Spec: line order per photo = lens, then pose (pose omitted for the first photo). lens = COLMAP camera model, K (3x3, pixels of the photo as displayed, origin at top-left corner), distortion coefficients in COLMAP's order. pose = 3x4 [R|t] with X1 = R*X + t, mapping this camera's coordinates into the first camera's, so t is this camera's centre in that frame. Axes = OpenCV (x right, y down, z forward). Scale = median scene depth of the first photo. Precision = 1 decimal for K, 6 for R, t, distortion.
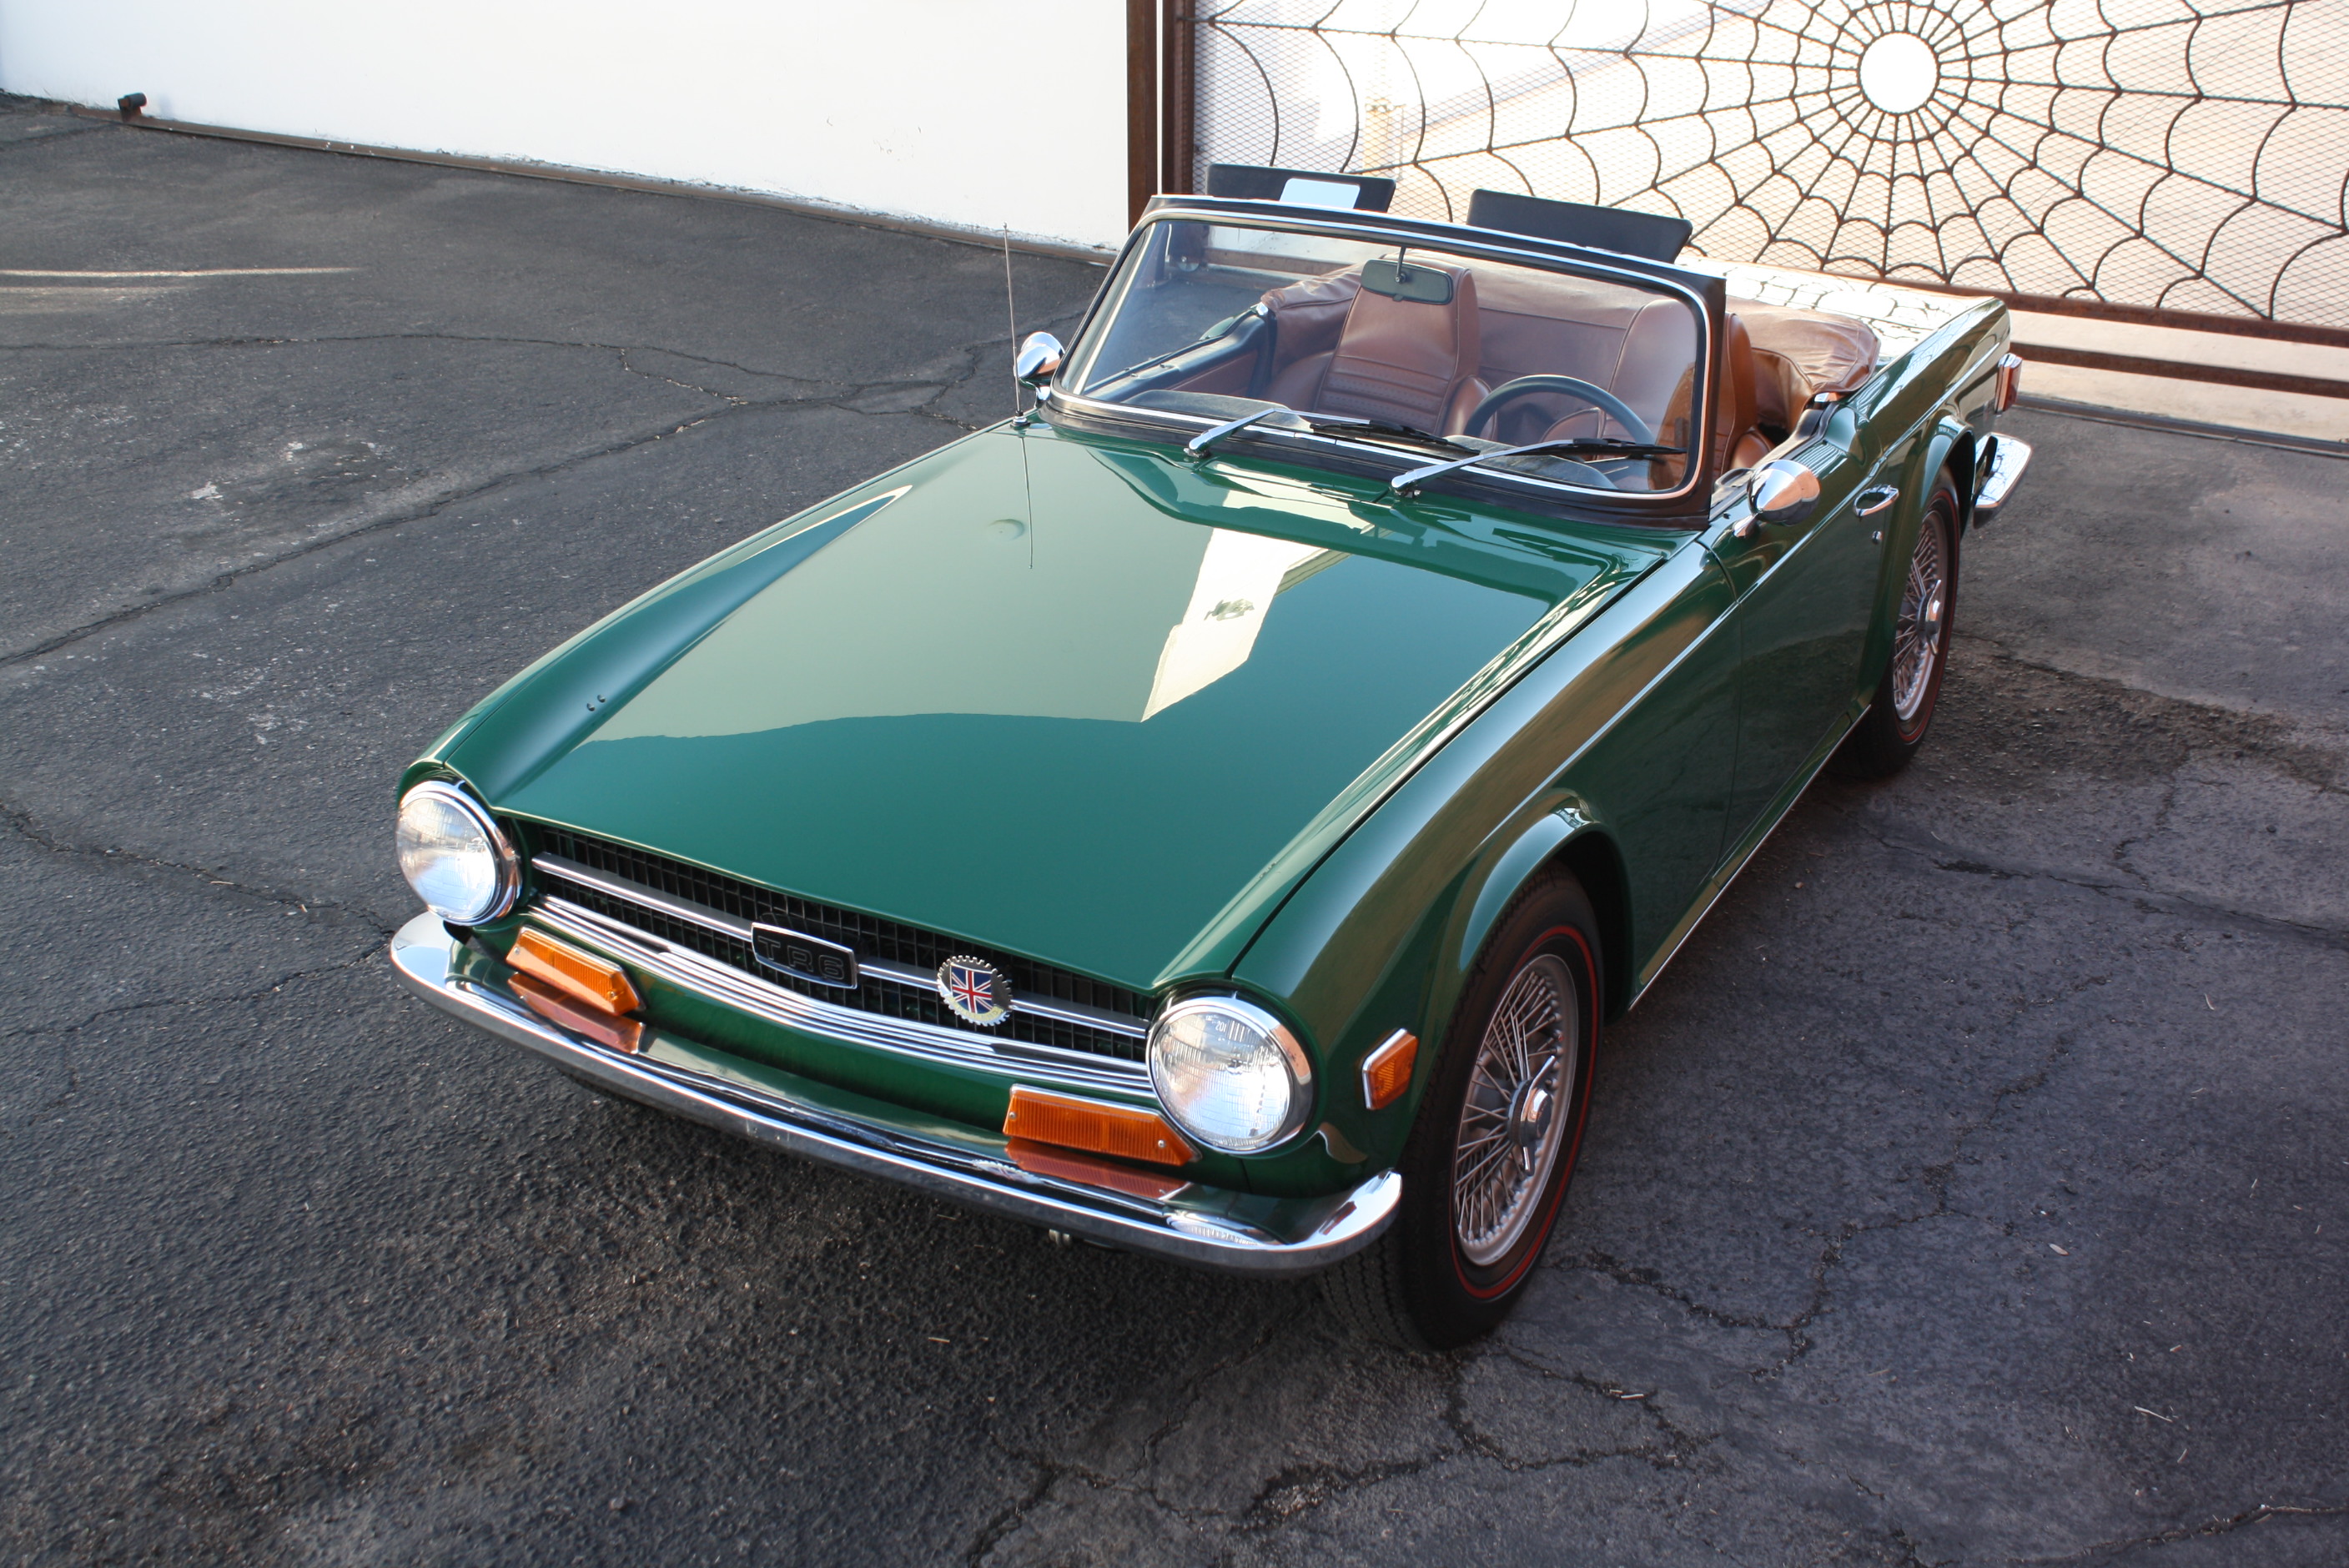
lens RADIAL K [[2769.1, 0, 1205.5], [0, 2769.1, 793.3], [0, 0, 1]] dist [-0.109806, 0.155143]
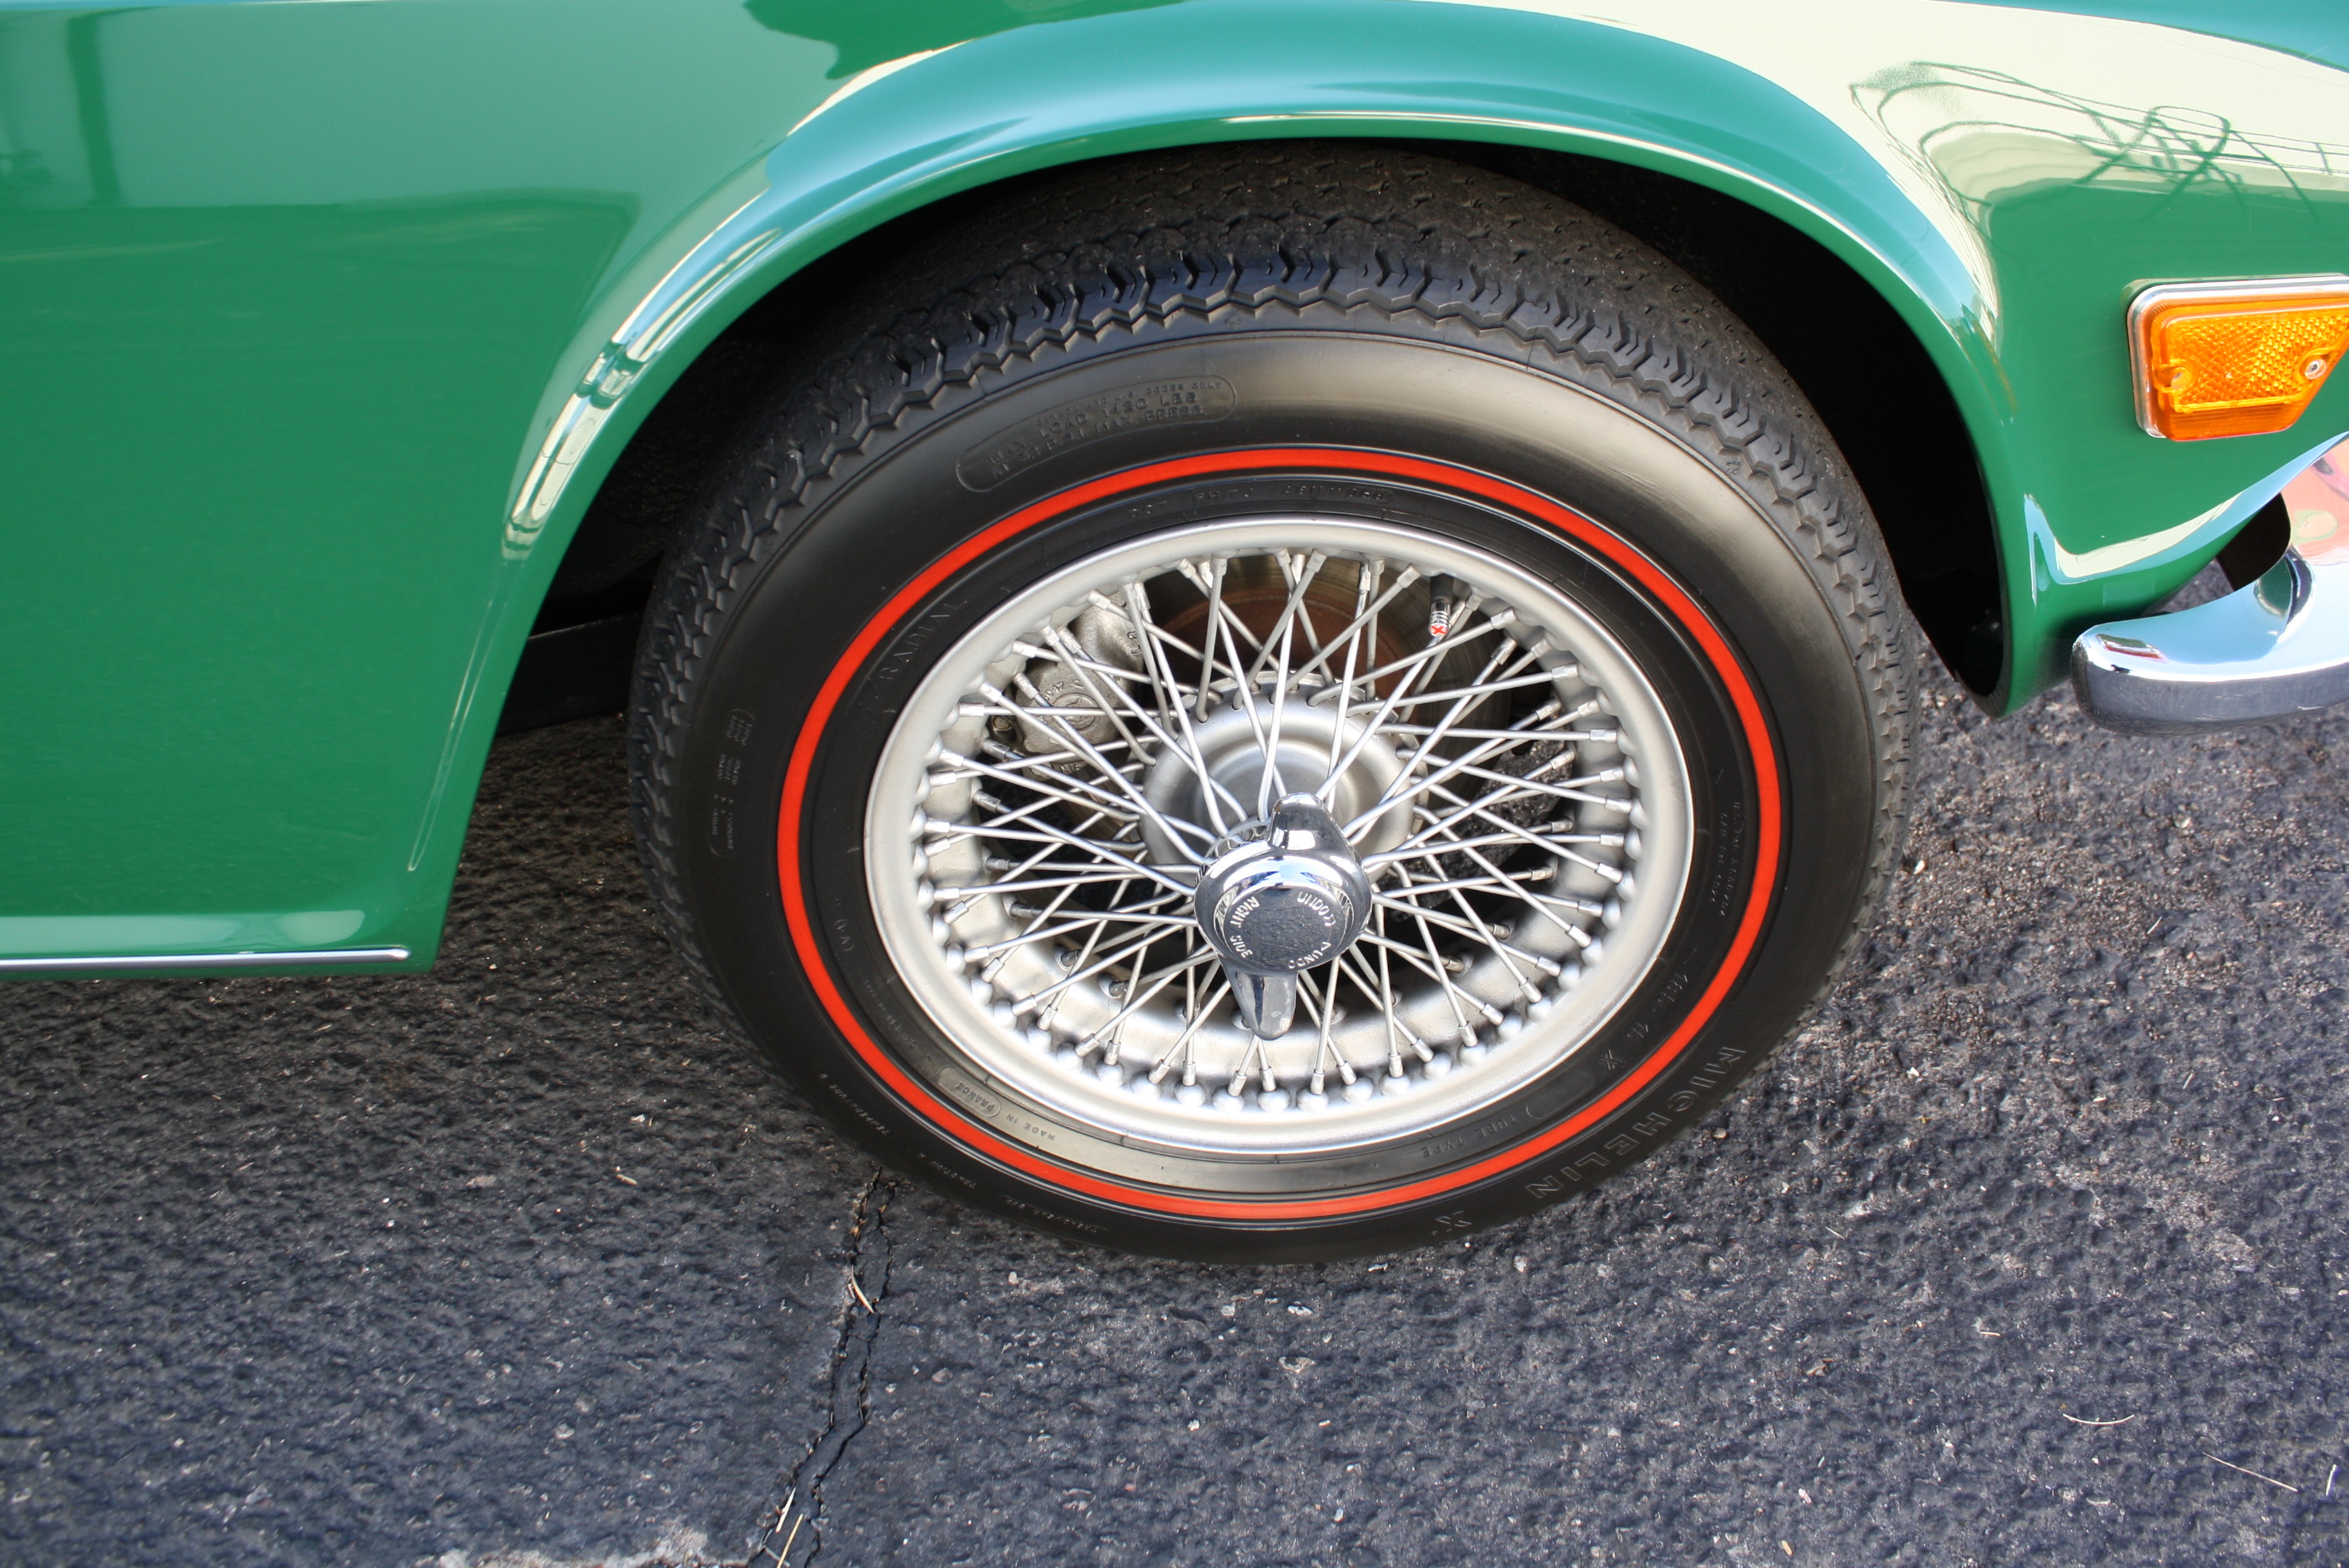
lens RADIAL K [[1978.9, 0, 1210.0], [0, 1978.9, 784.8], [0, 0, 1]] dist [-0.165811, 0.145435]
pose [[-0.482256, -0.566231, 0.668440, -0.376835], [0.349895, 0.575028, 0.739538, -0.164144], [-0.803121, 0.590530, -0.079189, 1.097102]]
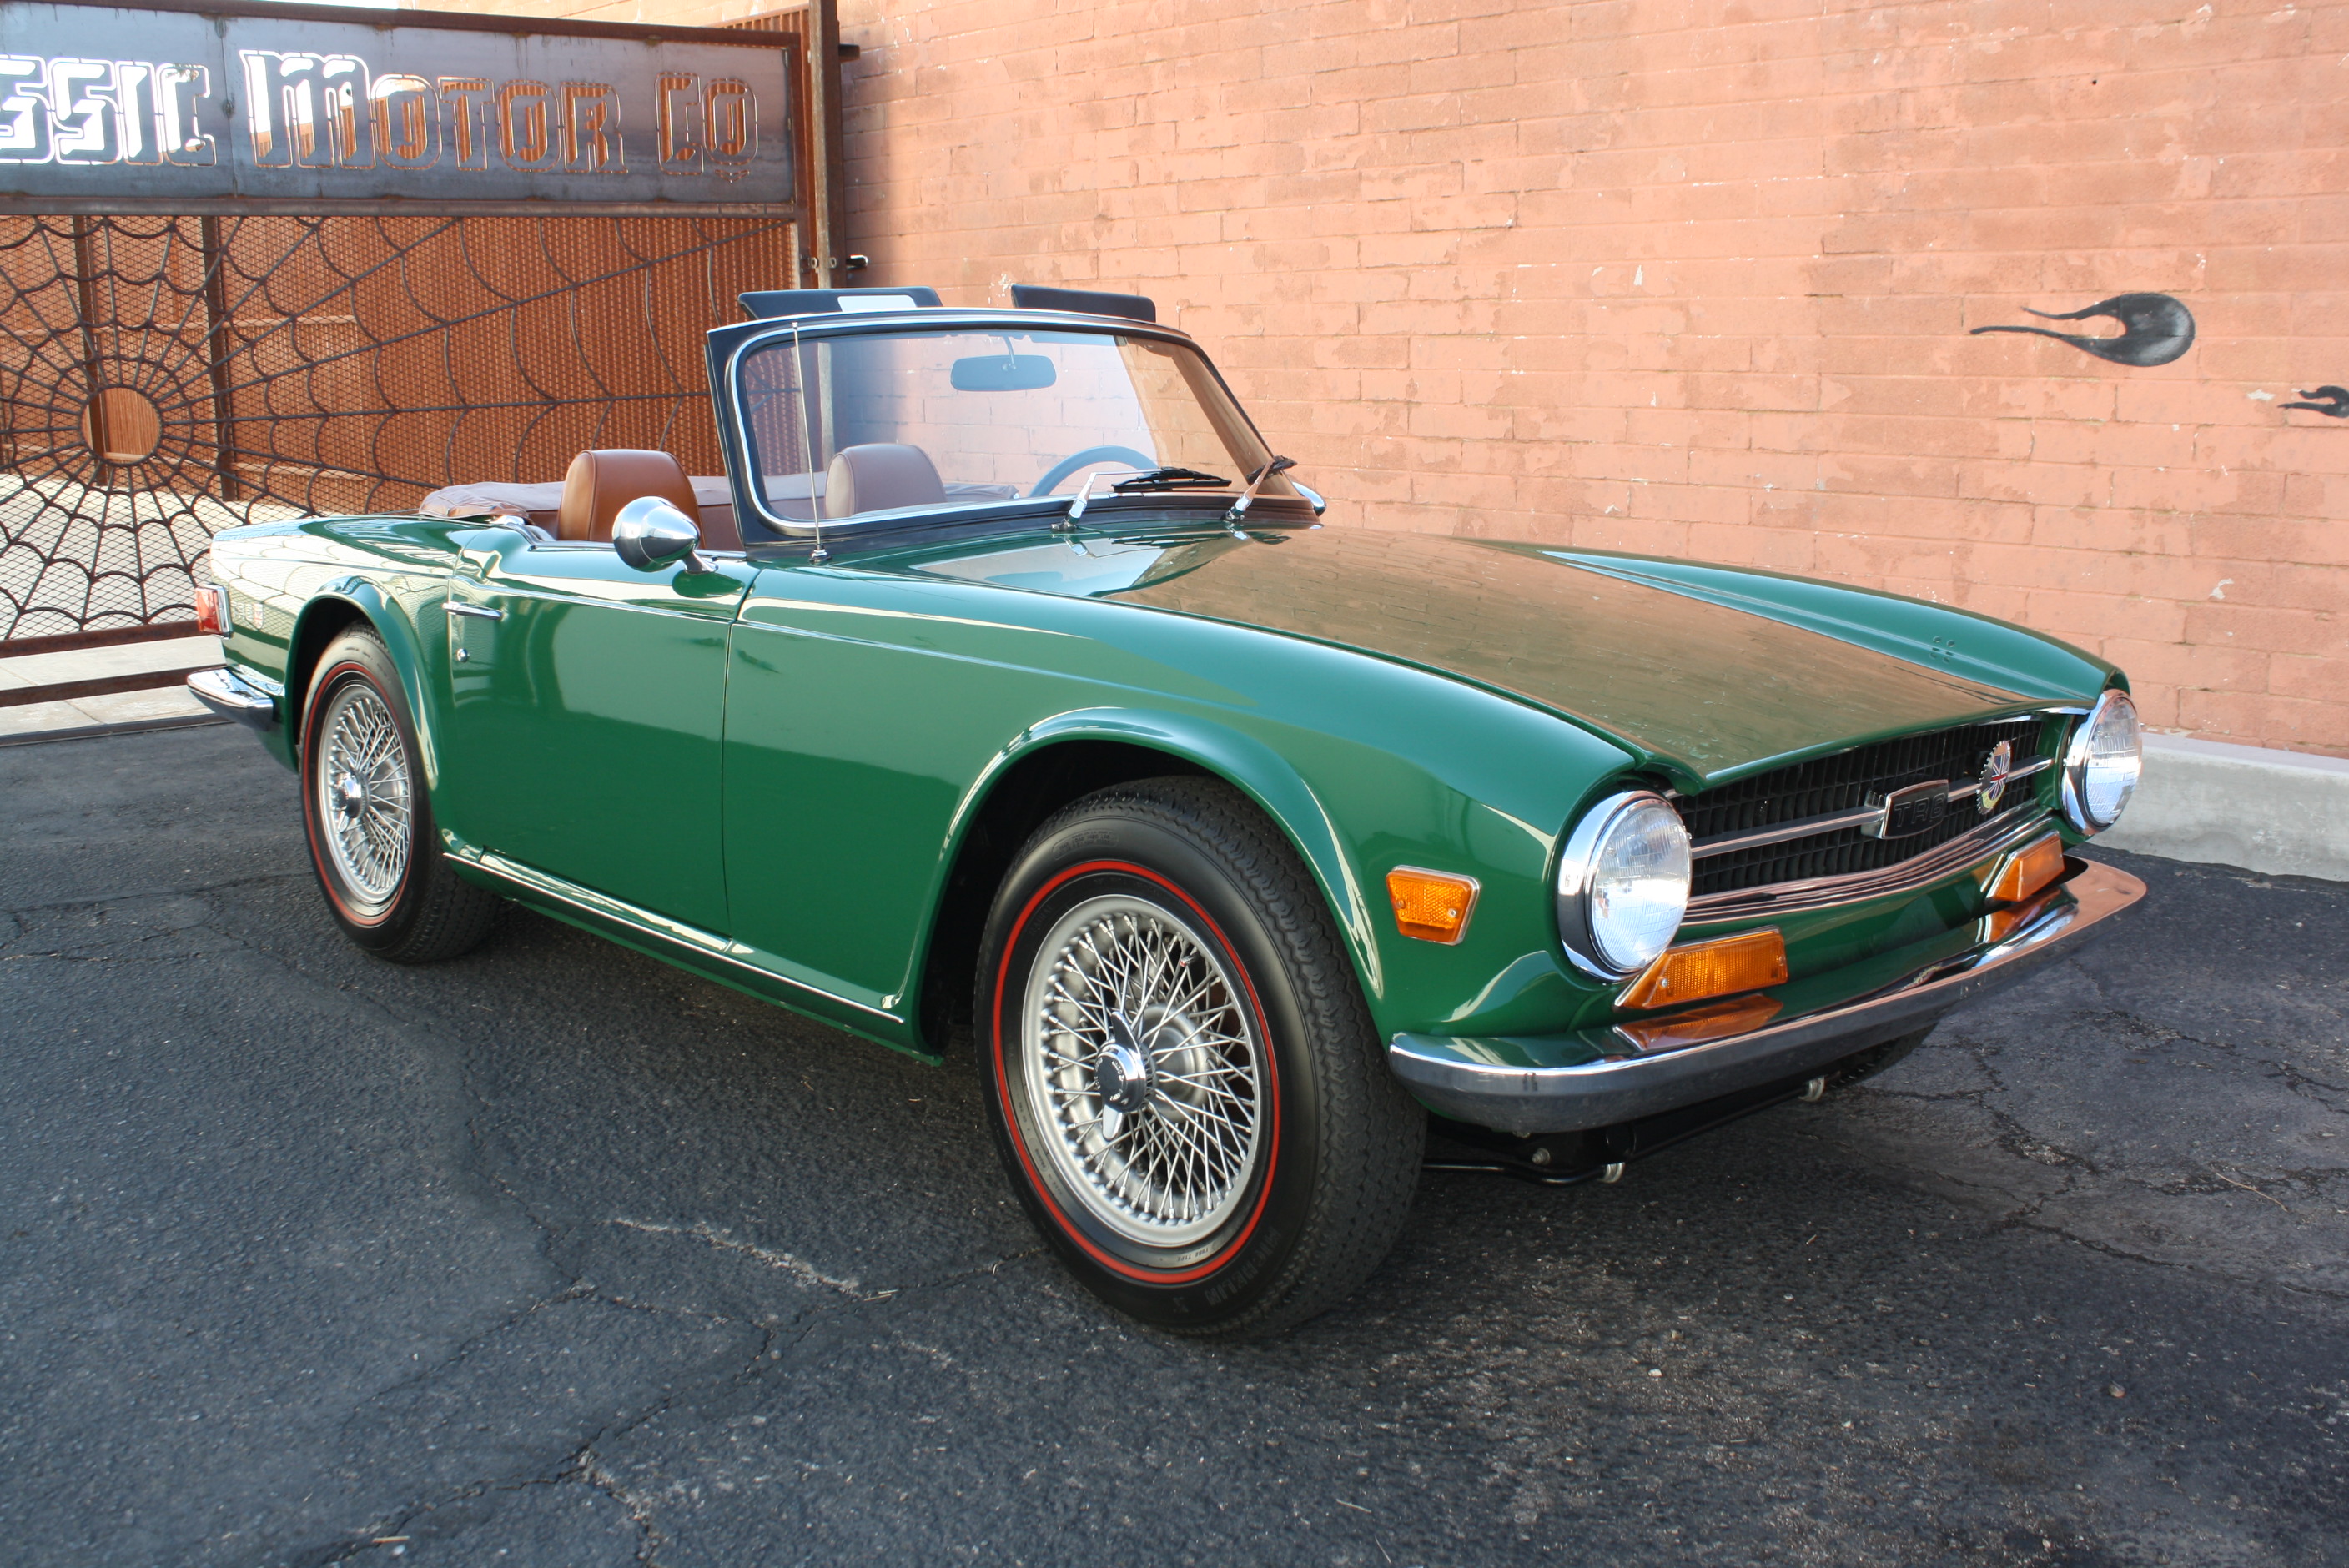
lens RADIAL K [[2249.5, 0, 1211.6], [0, 2249.5, 782.5], [0, 0, 1]] dist [-0.153325, 0.159092]
pose [[0.321127, -0.202288, 0.925180, -0.813614], [0.378713, 0.922839, 0.070326, -0.085978], [-0.868017, 0.327794, 0.372957, 0.779259]]
